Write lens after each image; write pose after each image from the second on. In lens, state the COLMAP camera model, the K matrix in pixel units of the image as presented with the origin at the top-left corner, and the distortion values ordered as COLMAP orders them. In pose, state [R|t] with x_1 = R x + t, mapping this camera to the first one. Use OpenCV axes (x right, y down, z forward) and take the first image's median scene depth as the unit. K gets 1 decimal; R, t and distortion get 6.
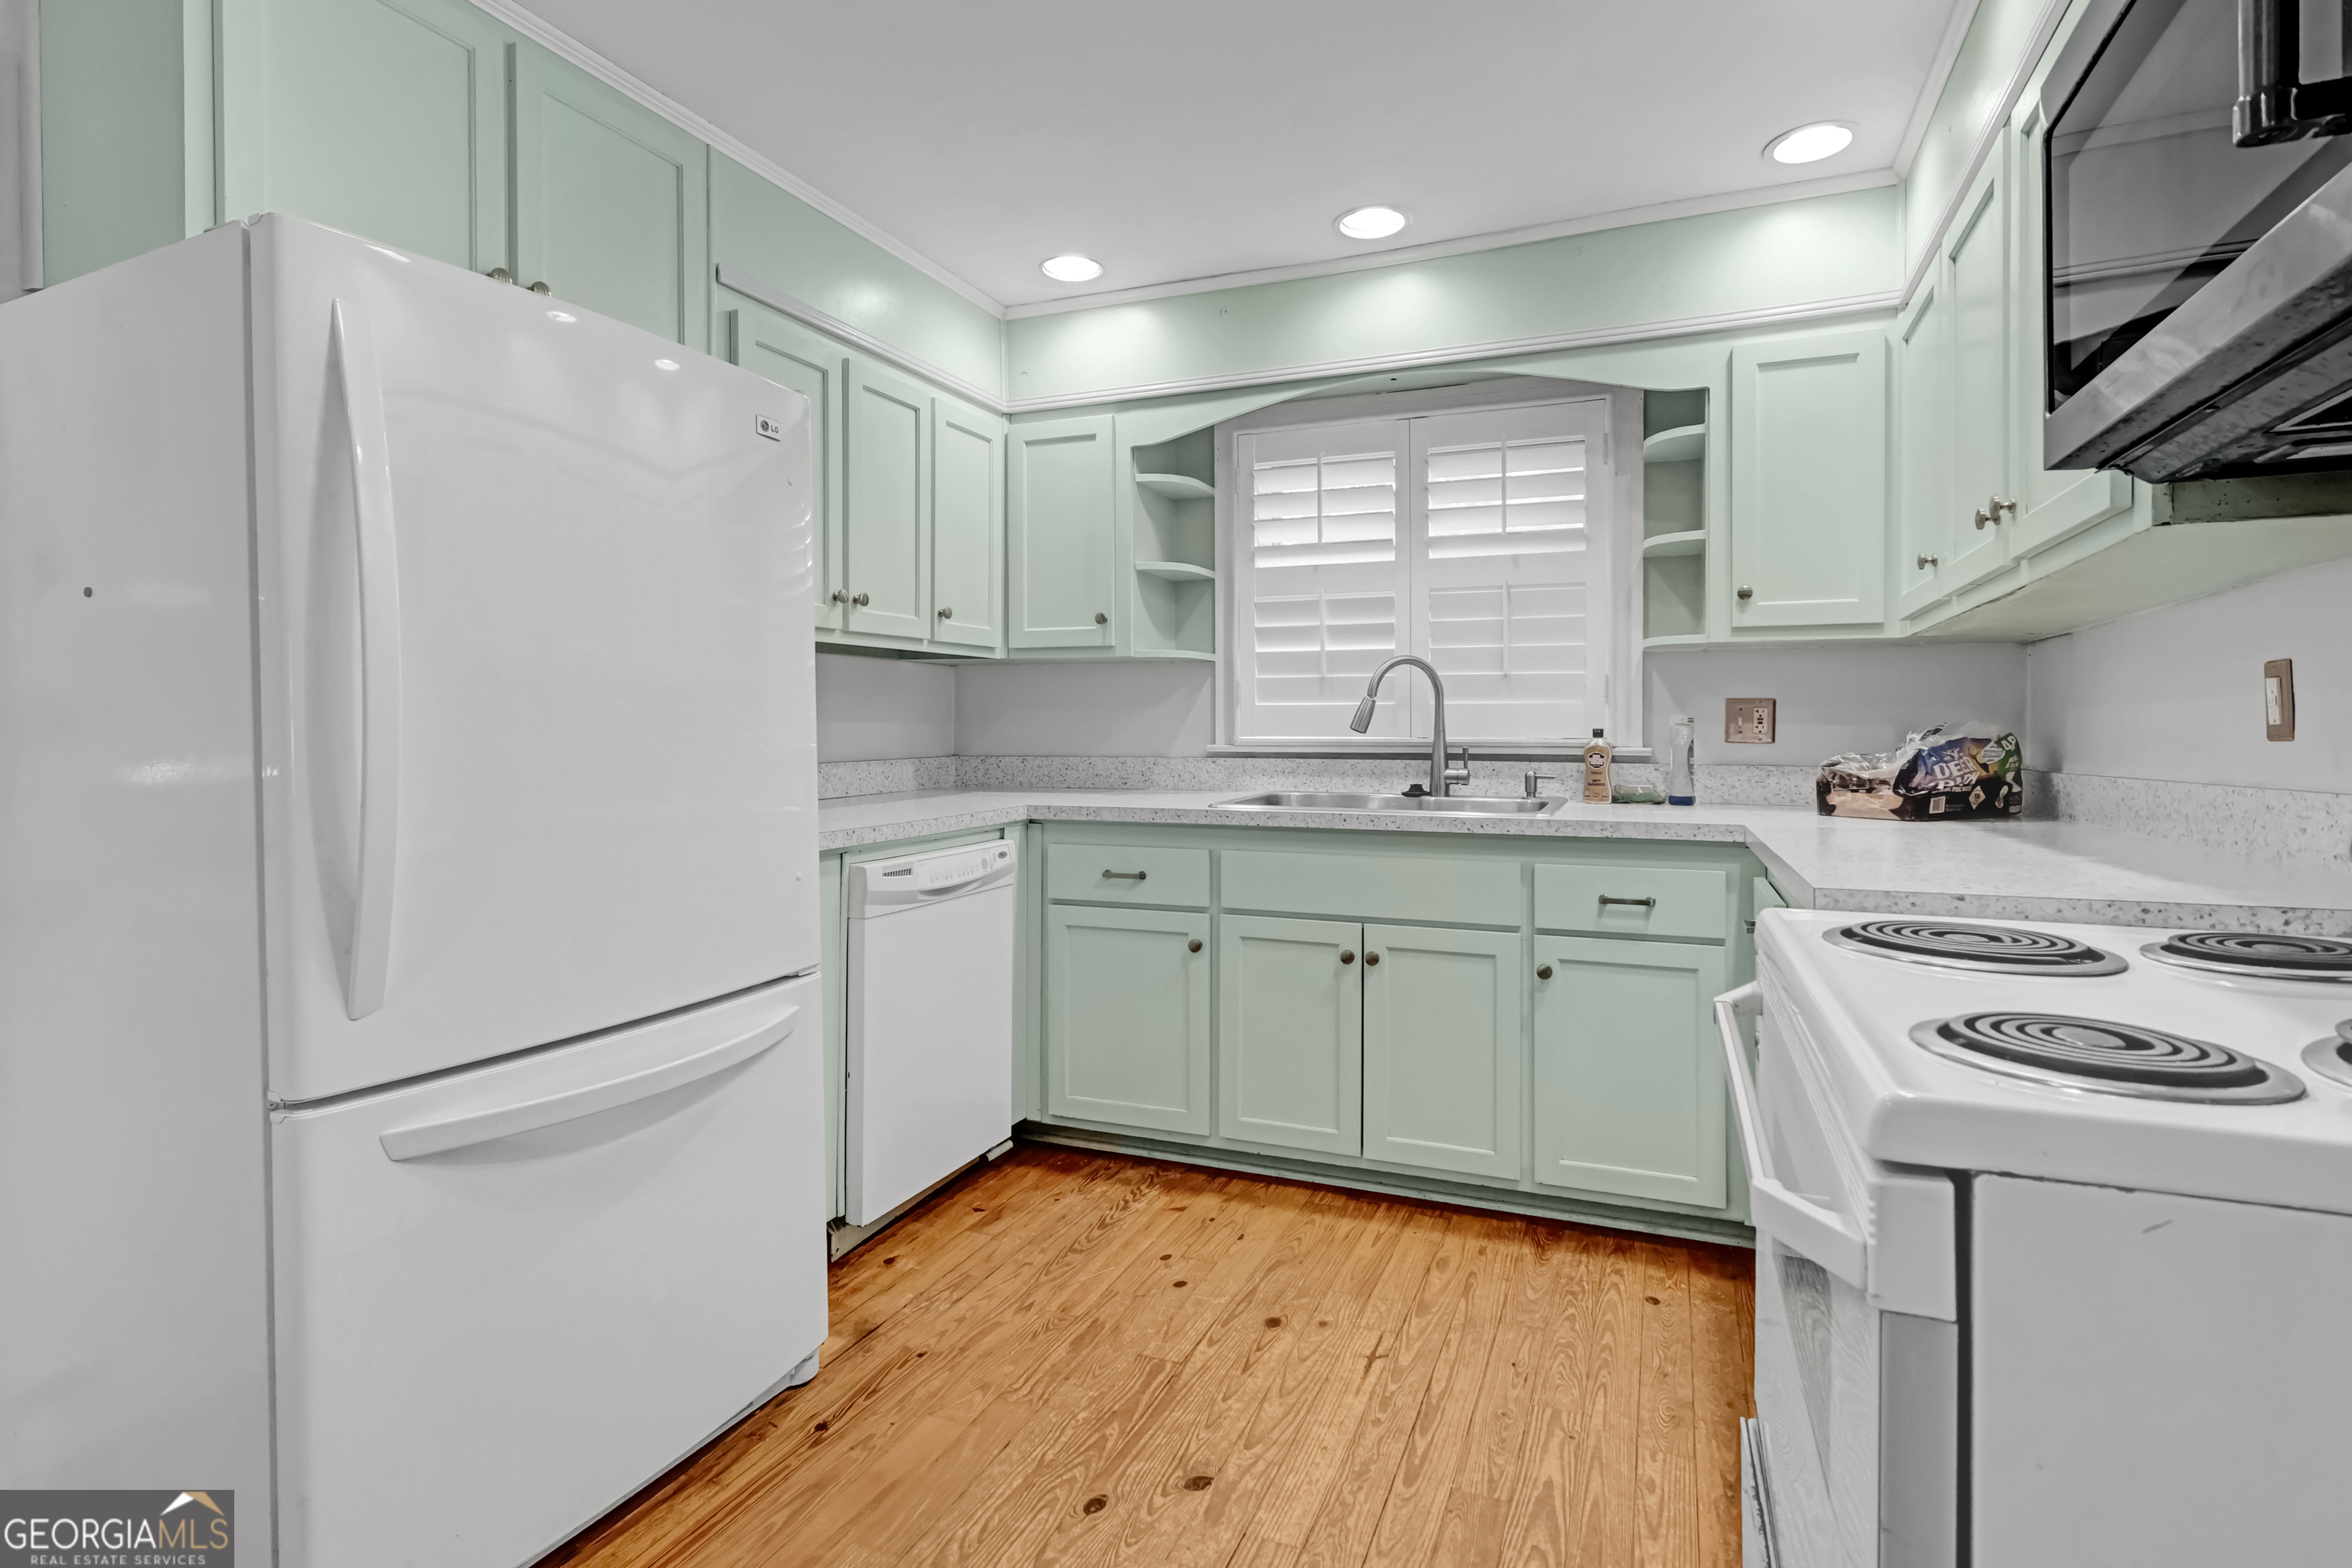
lens RADIAL K [[1167.8, 0, 1123.1], [0, 1167.8, 734.9], [0, 0, 1]] dist [0.002562, 0.000340]
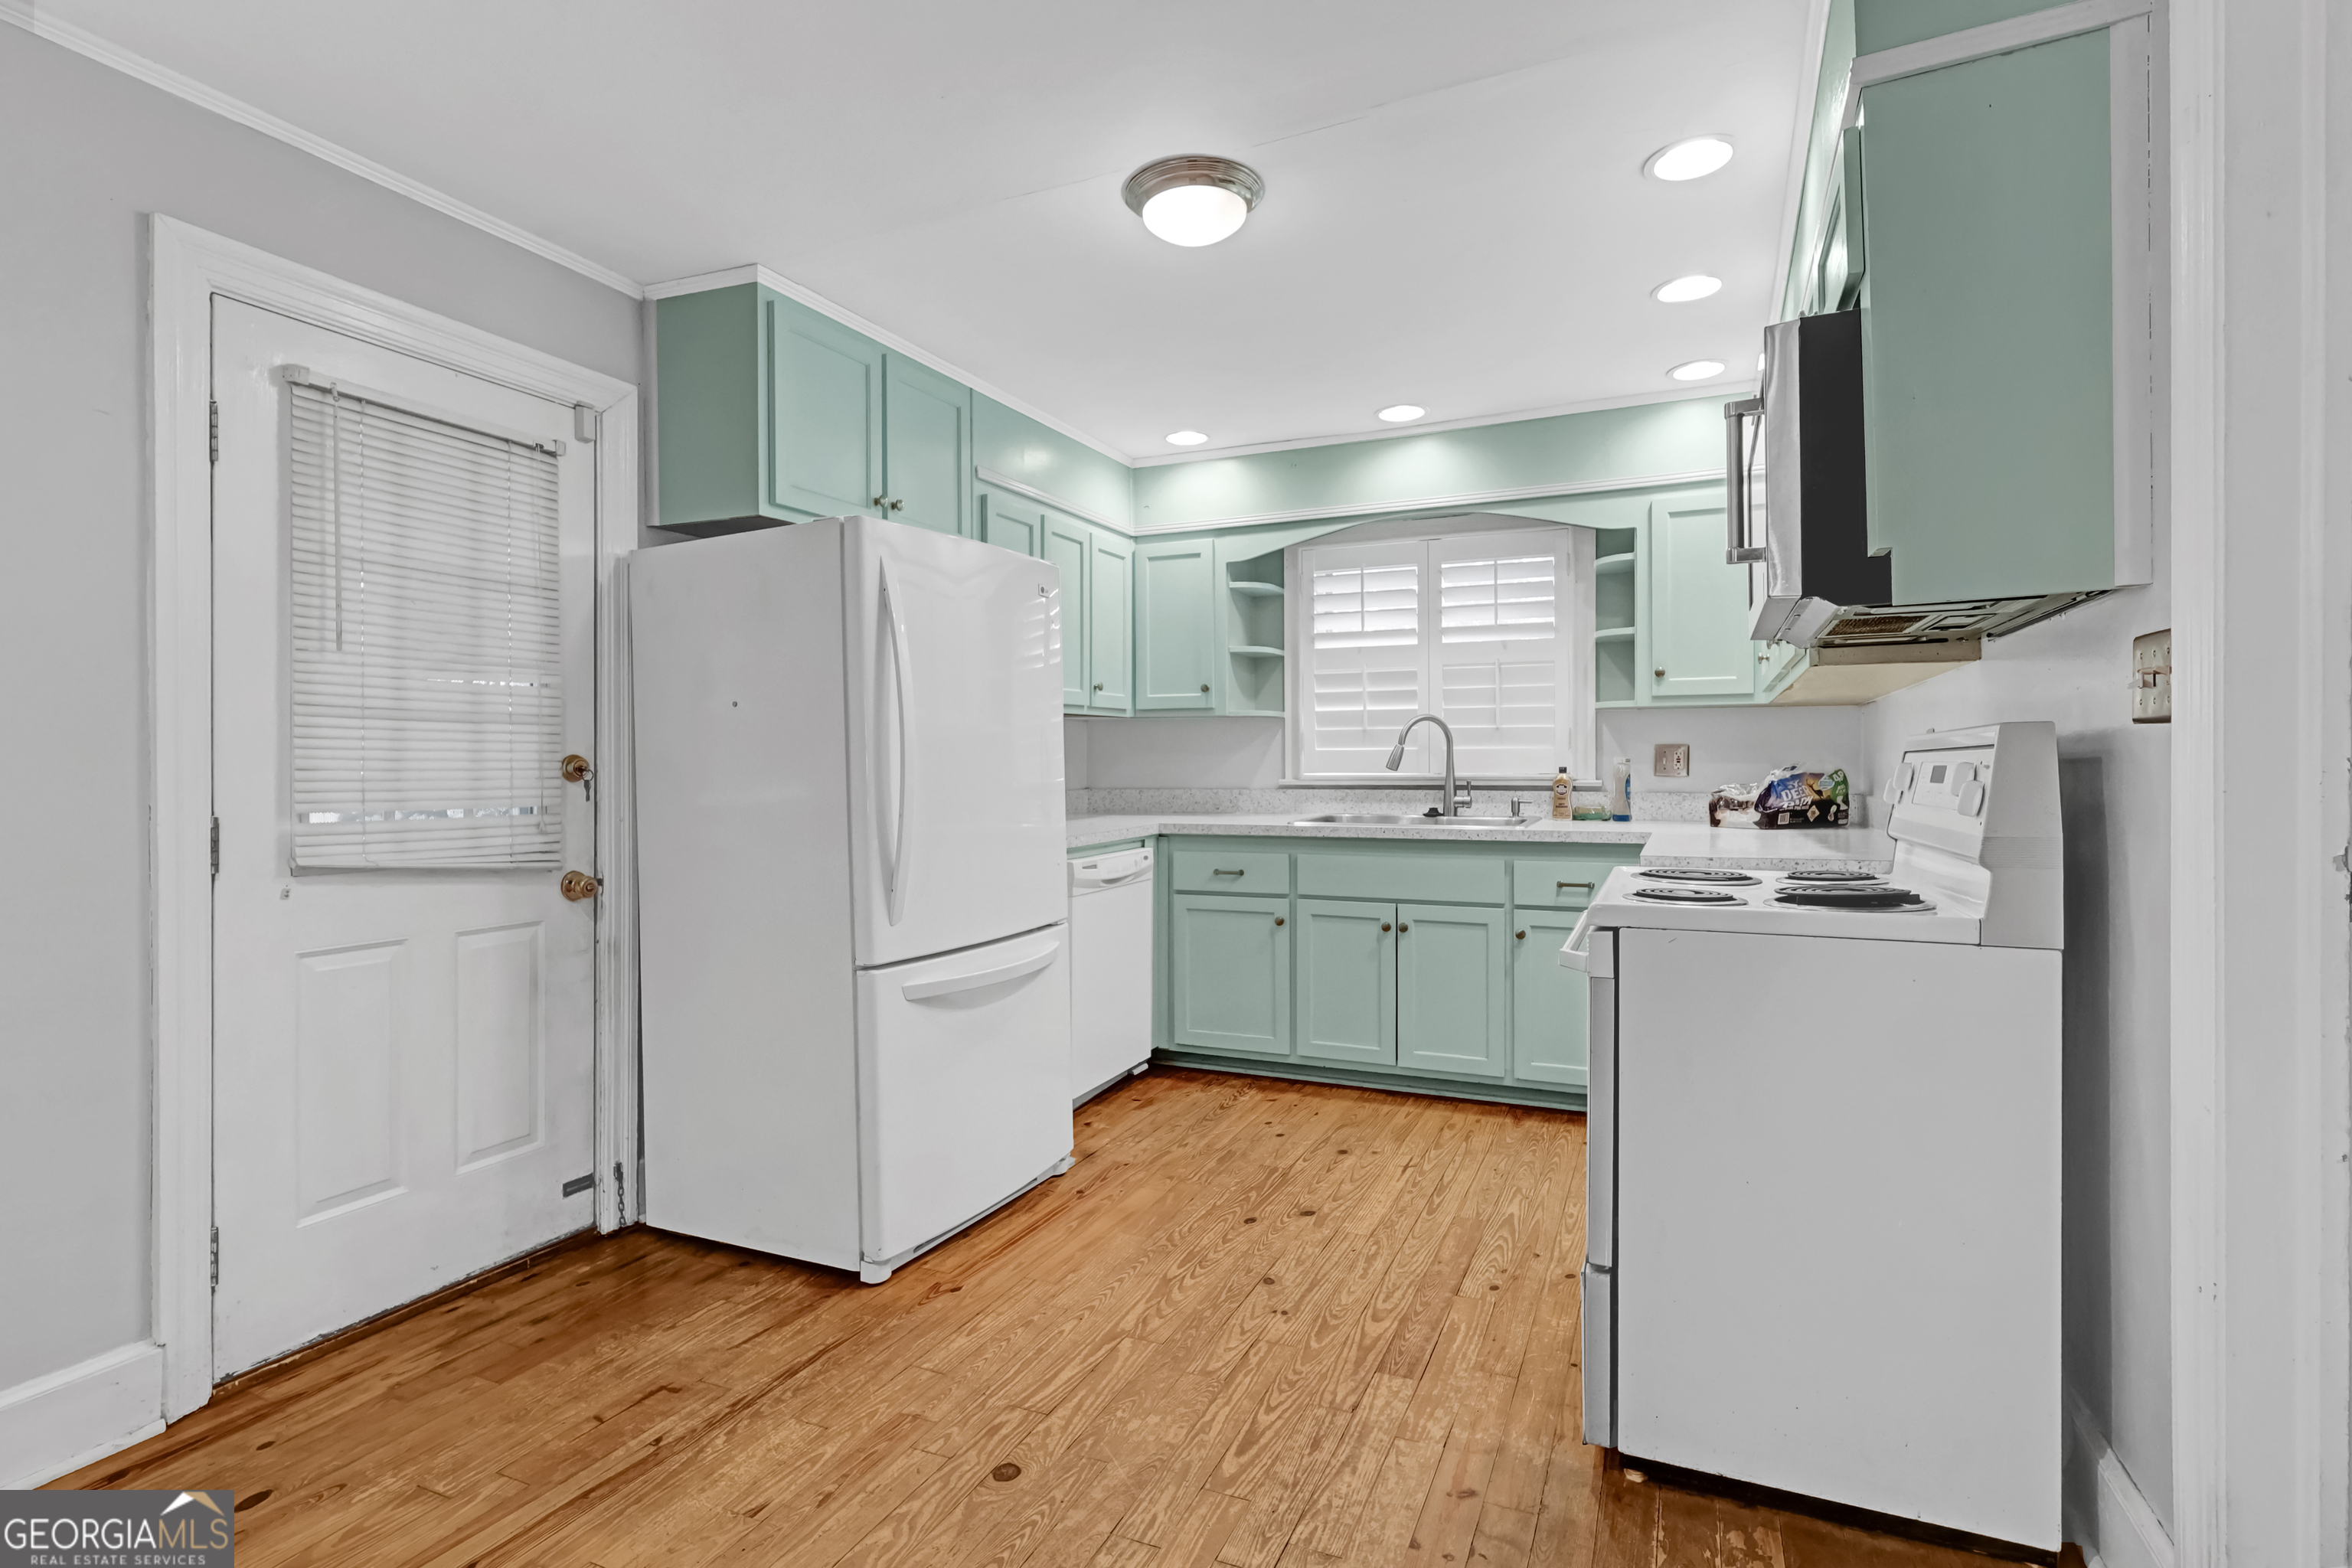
lens RADIAL K [[1167.8, 0, 1181.0], [0, 1167.8, 779.1], [0, 0, 1]] dist [0.002562, 0.000340]
pose [[0.999445, -0.005046, 0.032924, -0.104058], [0.004690, 0.999930, 0.010878, -0.008689], [-0.032977, -0.010718, 0.999399, -0.415785]]
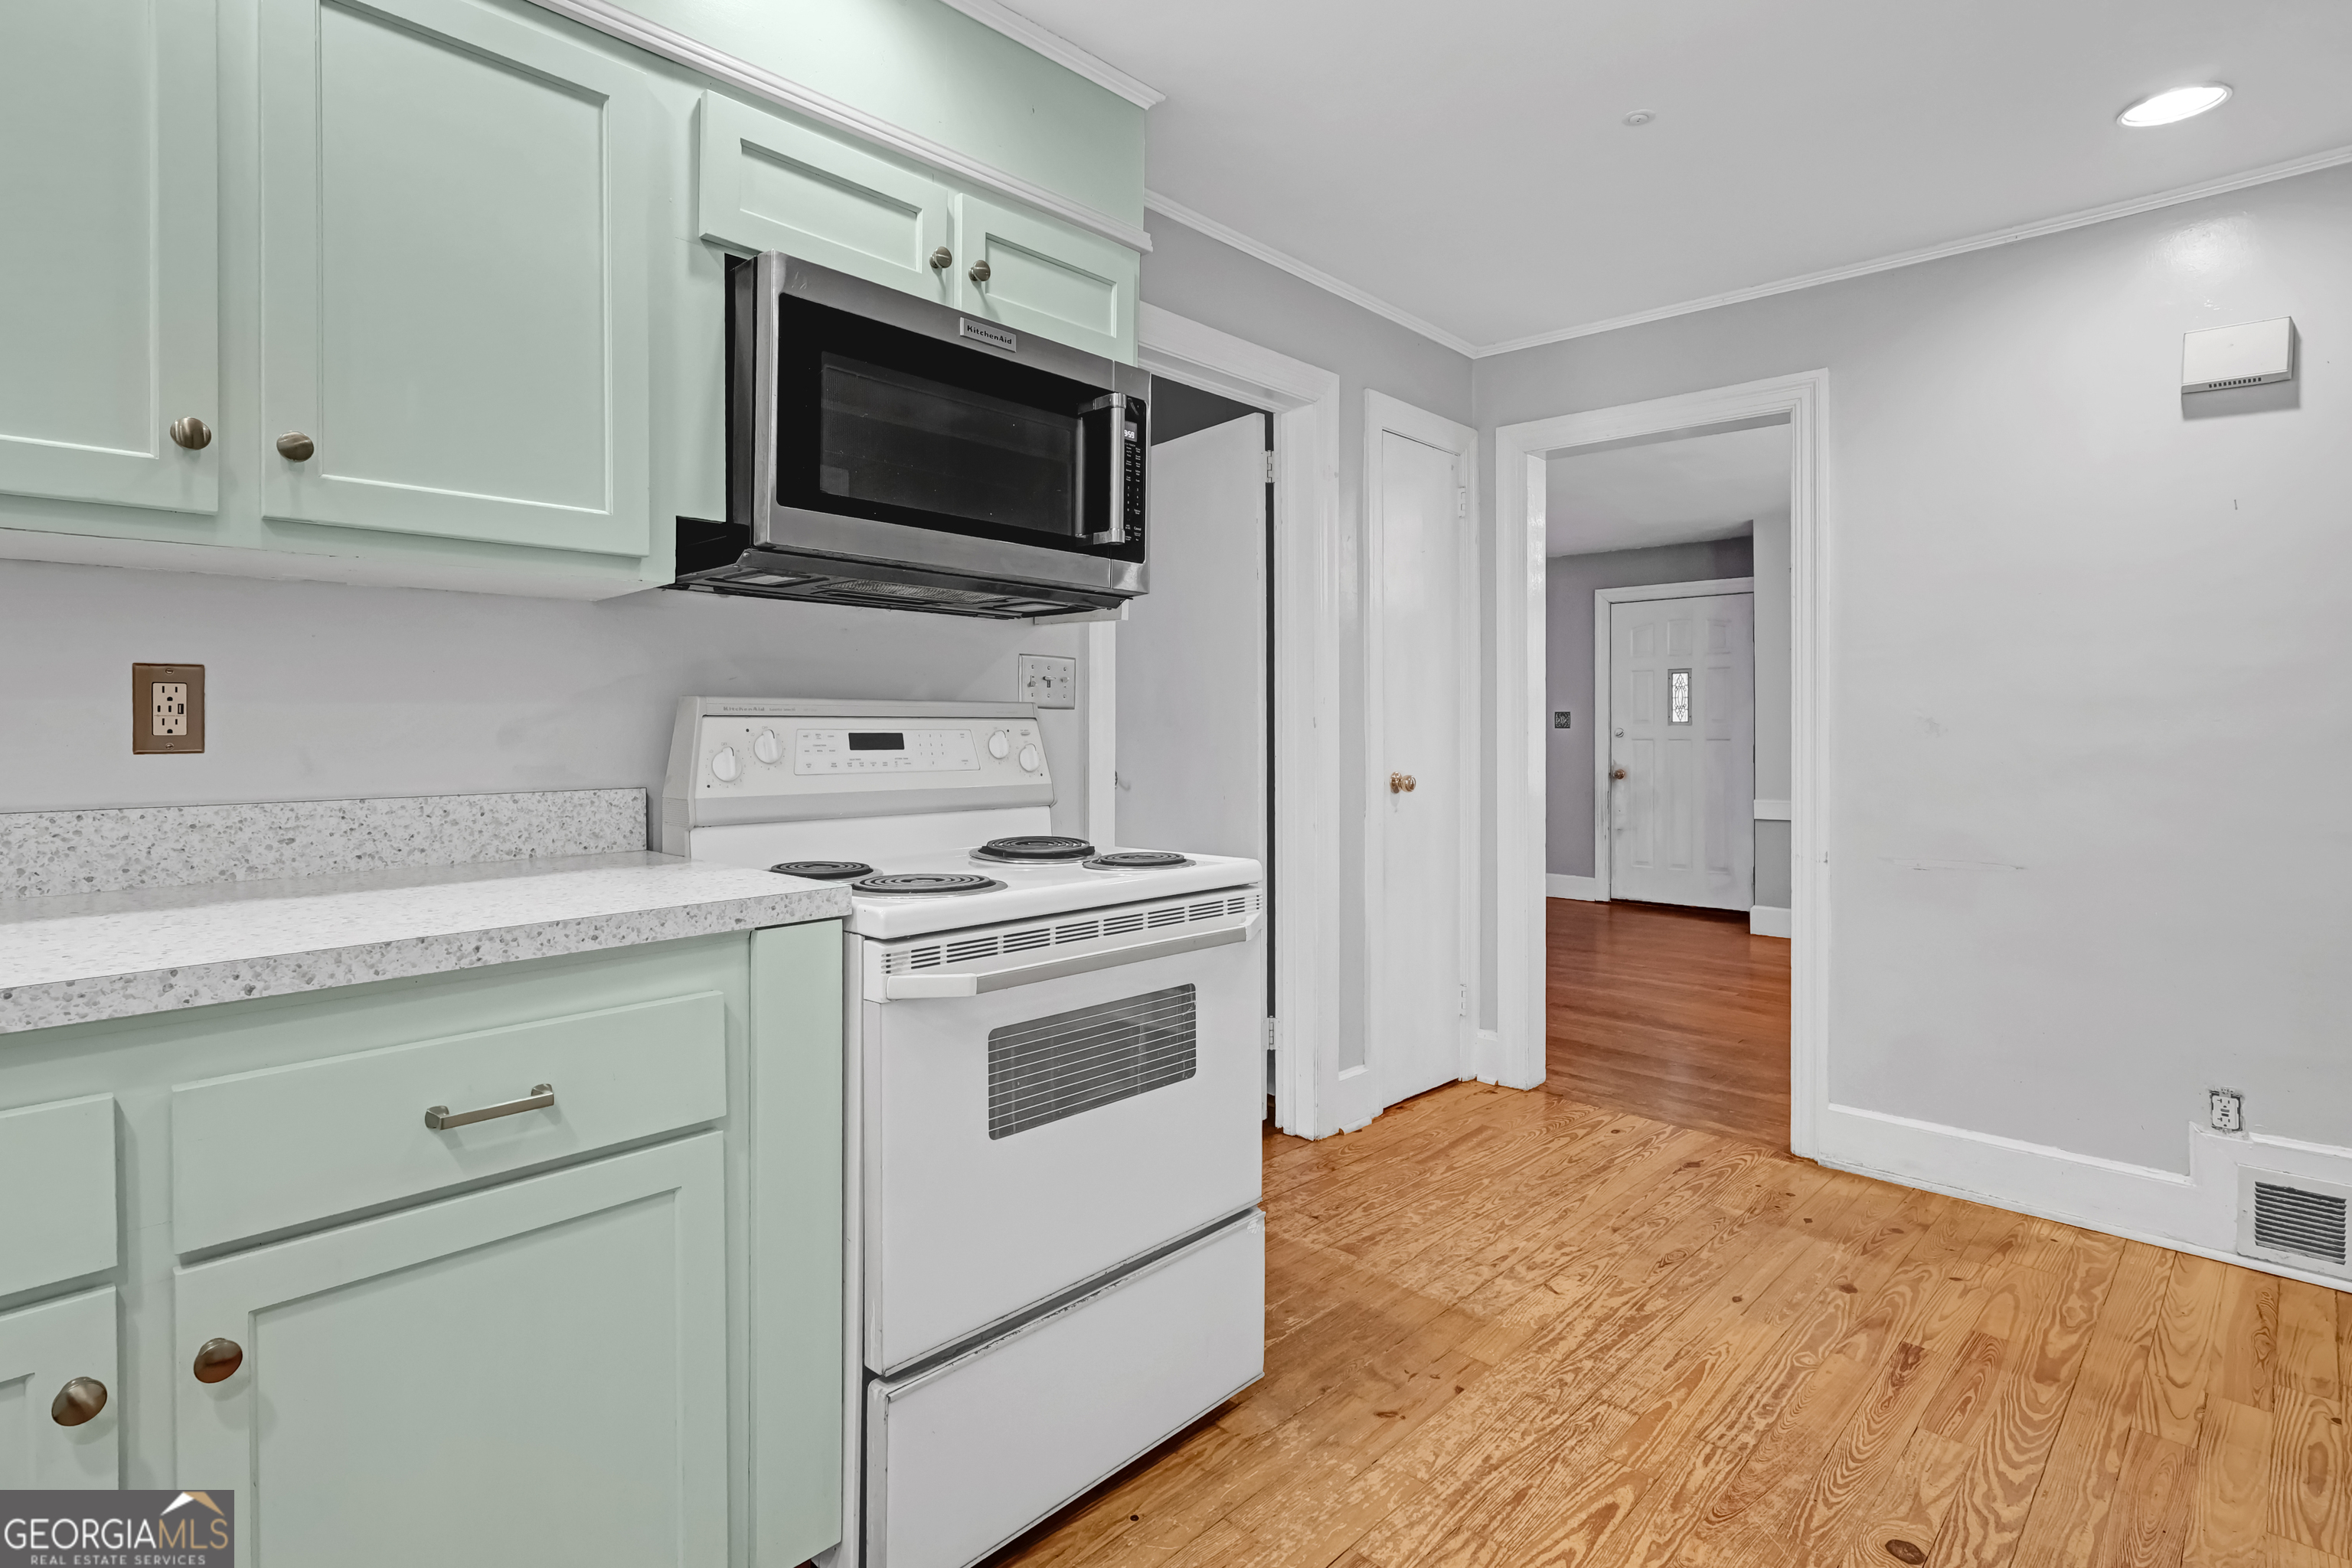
lens RADIAL K [[1167.8, 0, 1177.1], [0, 1167.8, 765.1], [0, 0, 1]] dist [0.002562, 0.000340]
pose [[-0.953519, -0.009961, 0.301167, -0.008754], [-0.005028, 0.999840, 0.017152, 0.002986], [-0.301290, 0.014840, -0.953417, 0.957837]]
